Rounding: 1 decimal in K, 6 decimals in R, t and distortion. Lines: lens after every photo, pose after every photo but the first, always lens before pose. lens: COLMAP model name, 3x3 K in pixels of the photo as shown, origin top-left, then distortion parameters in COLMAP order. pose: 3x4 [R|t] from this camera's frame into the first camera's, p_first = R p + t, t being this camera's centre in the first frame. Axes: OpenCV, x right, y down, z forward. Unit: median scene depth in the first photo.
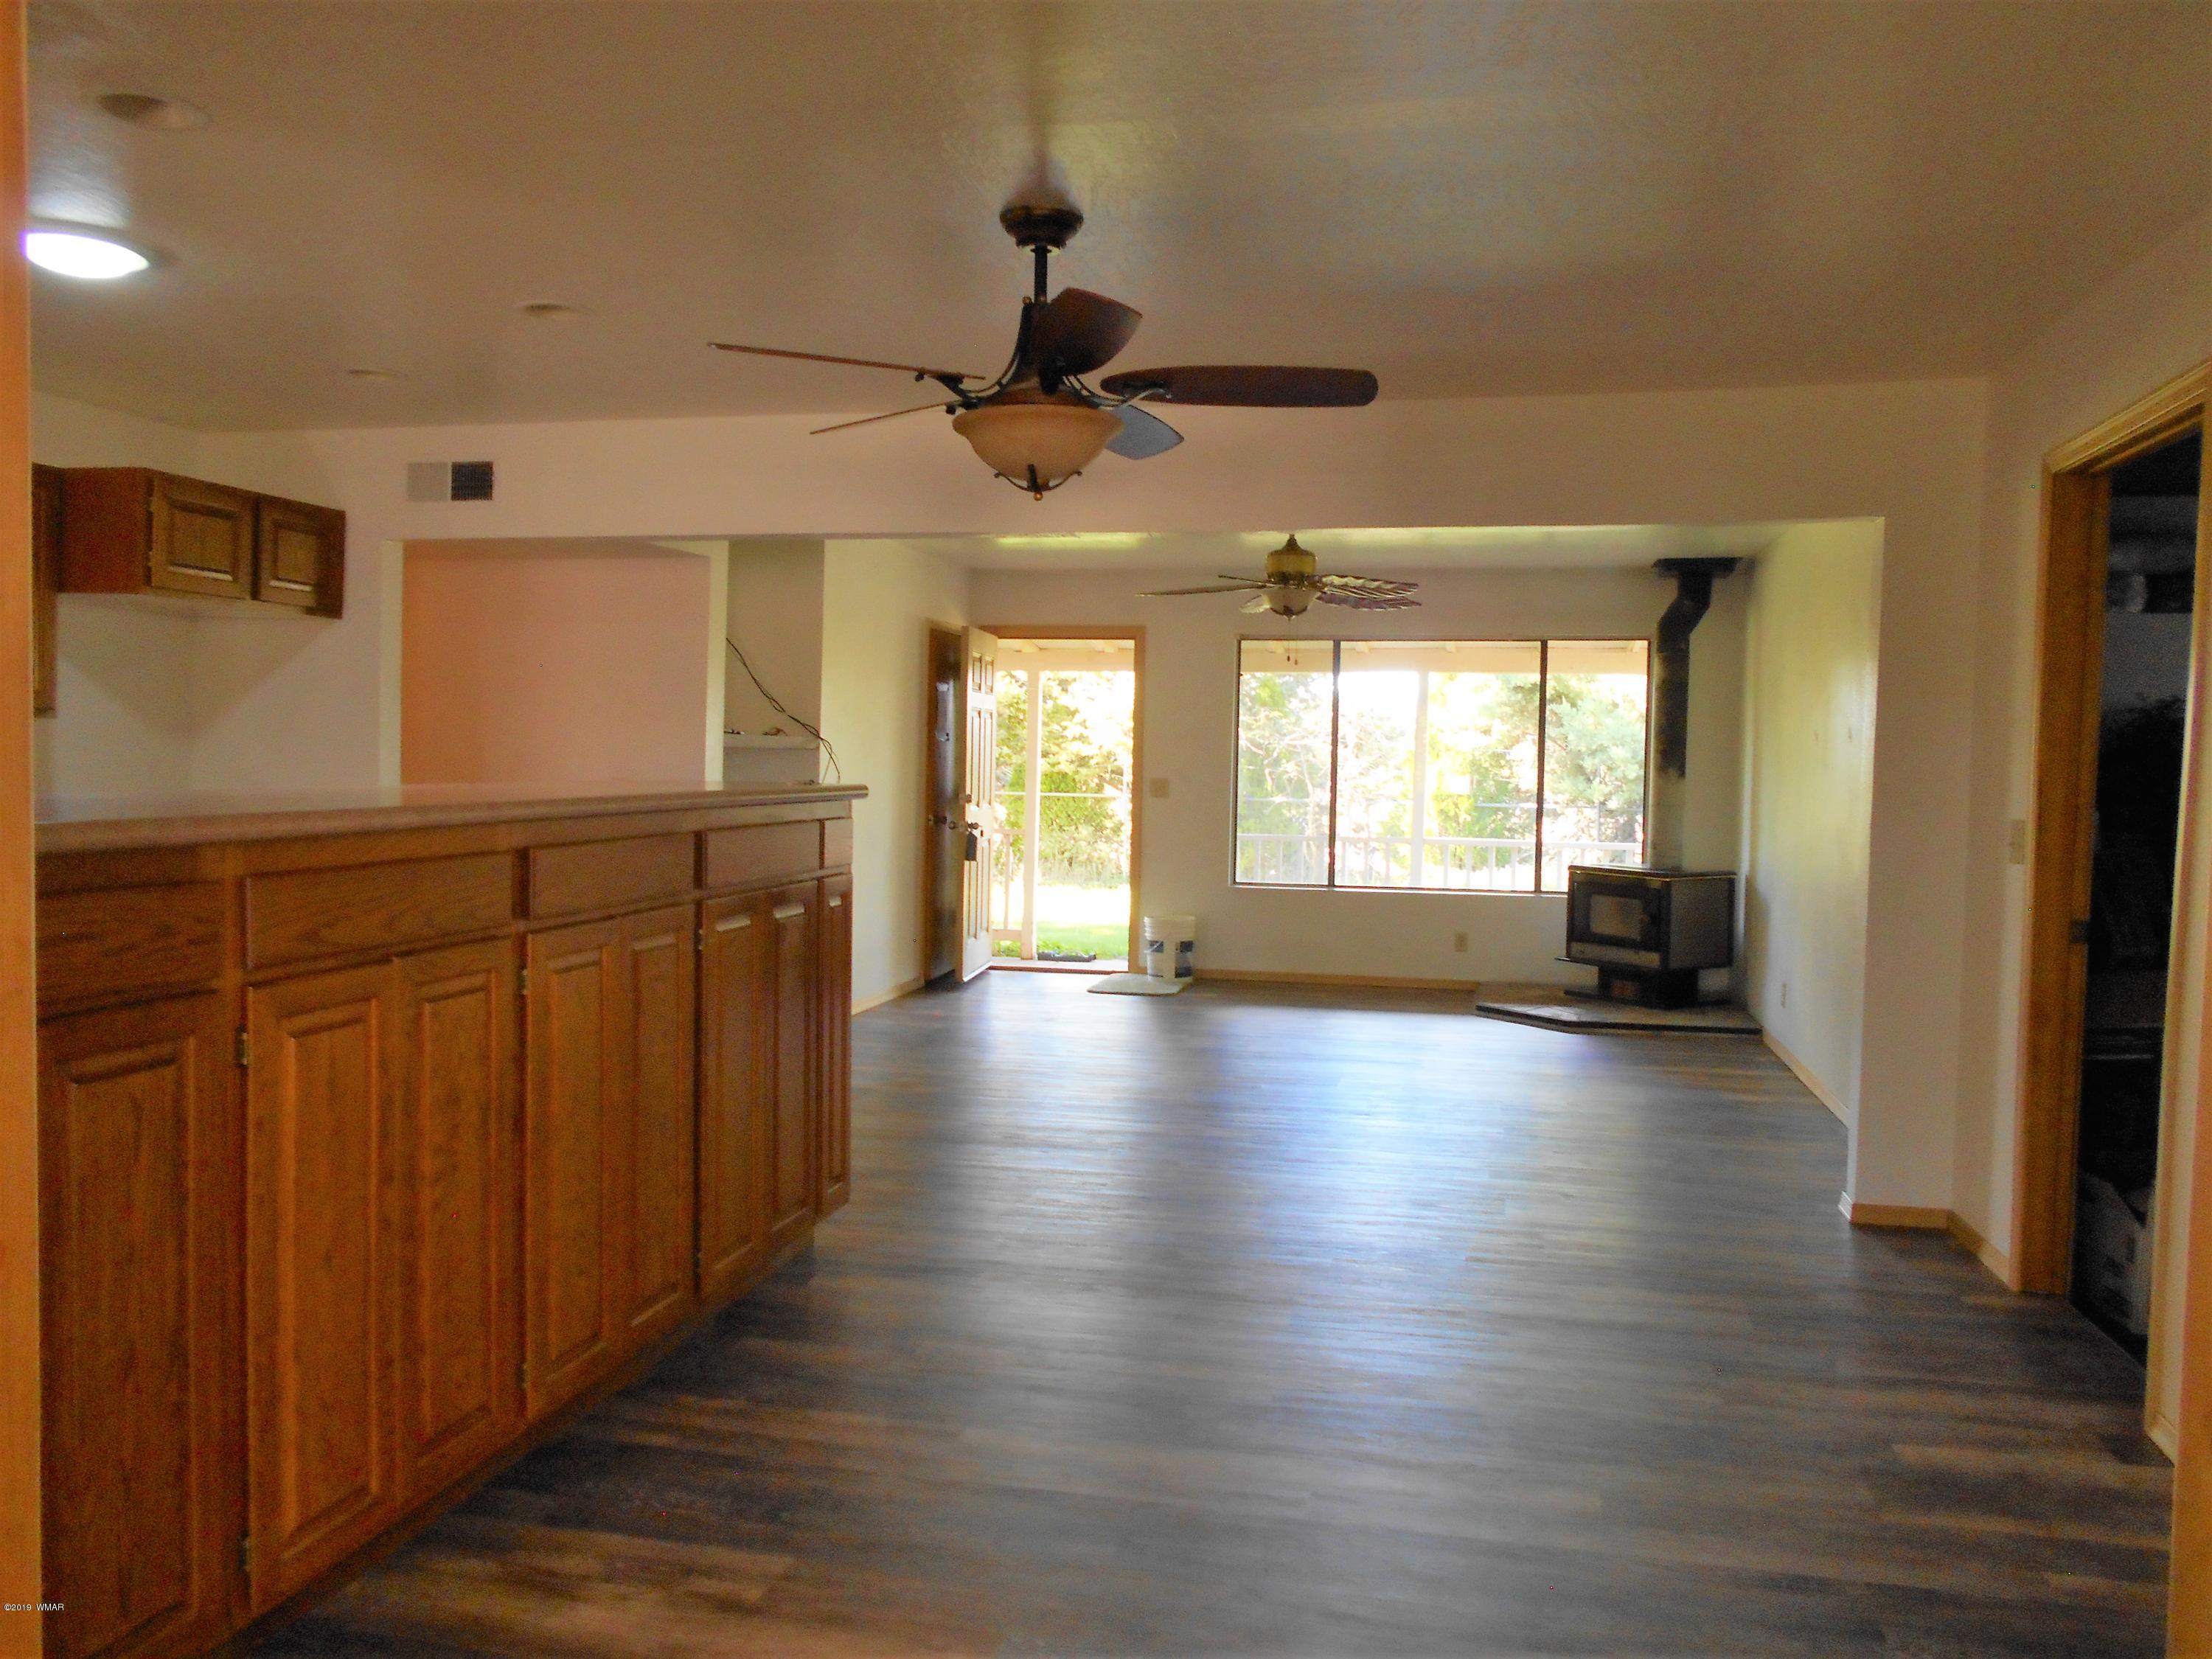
lens RADIAL K [[1765.2, 0, 1099.8], [0, 1765.2, 834.9], [0, 0, 1]] dist [0.002087, 0.004859]
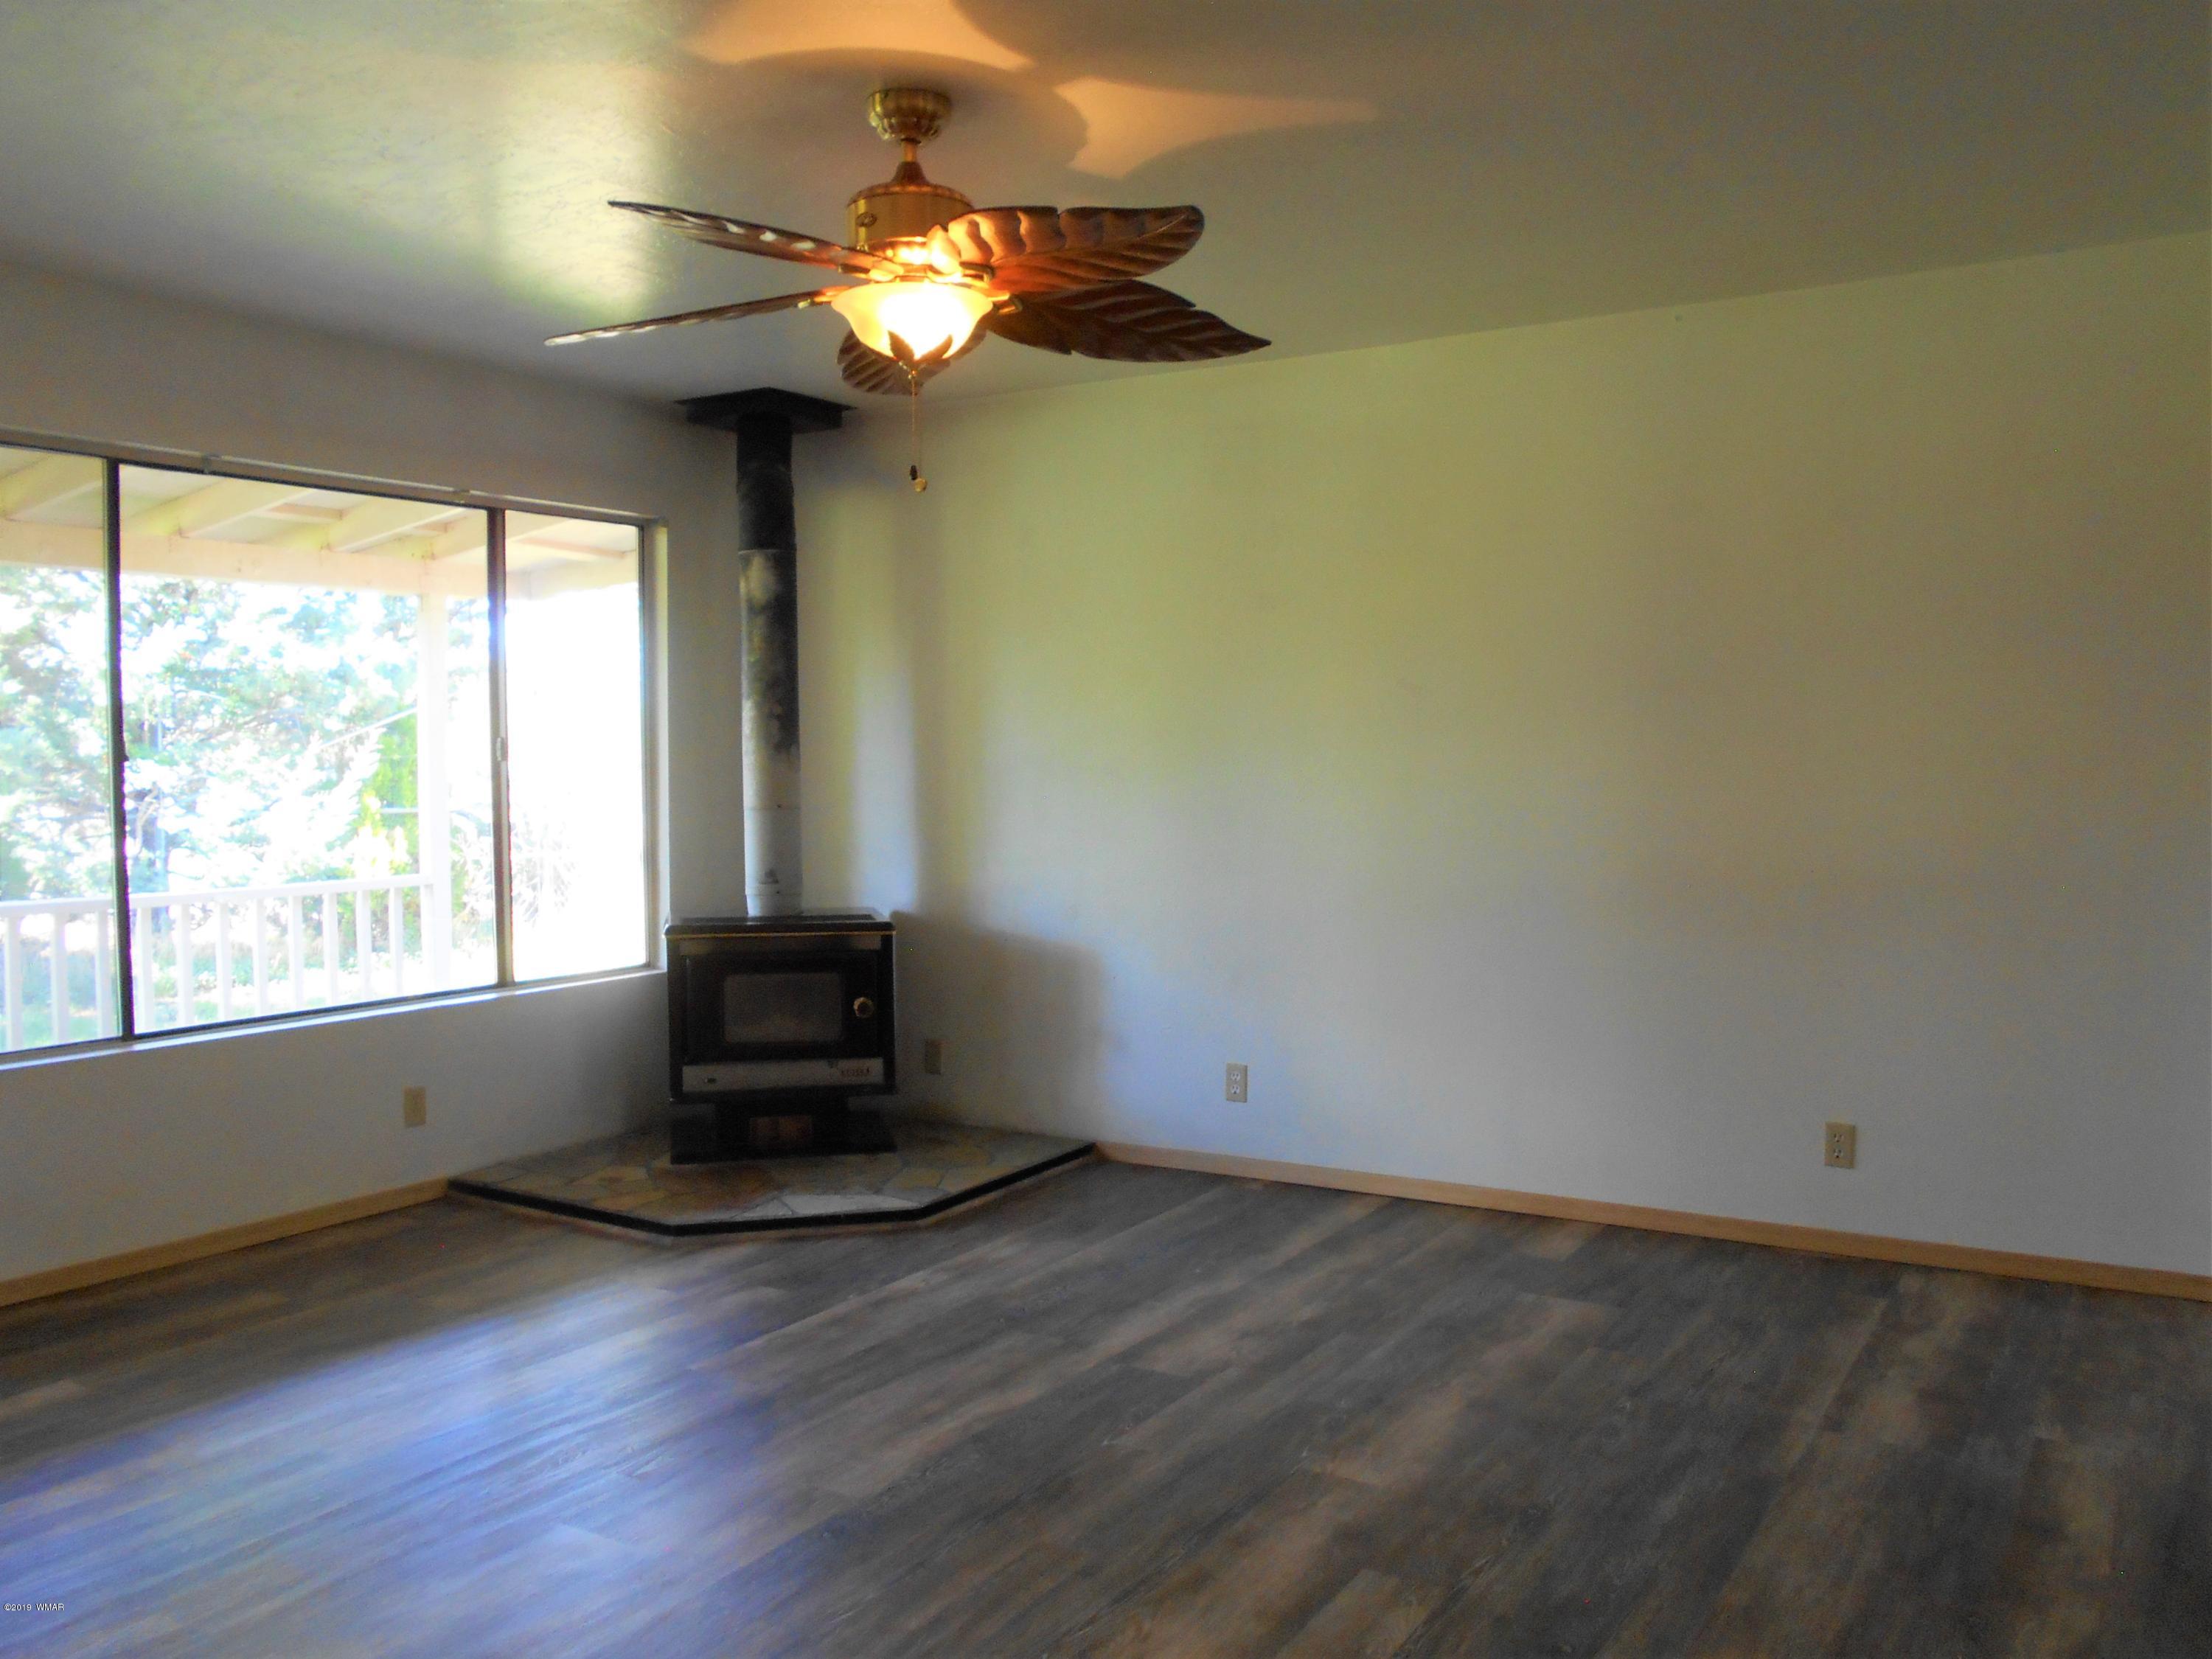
lens RADIAL K [[1765.2, 0, 1099.8], [0, 1765.2, 834.9], [0, 0, 1]] dist [0.002087, 0.004859]
pose [[0.331310, -0.050935, 0.942146, -0.194527], [0.053565, 0.997947, 0.035115, -0.022395], [-0.942000, 0.038832, 0.333358, 0.665062]]
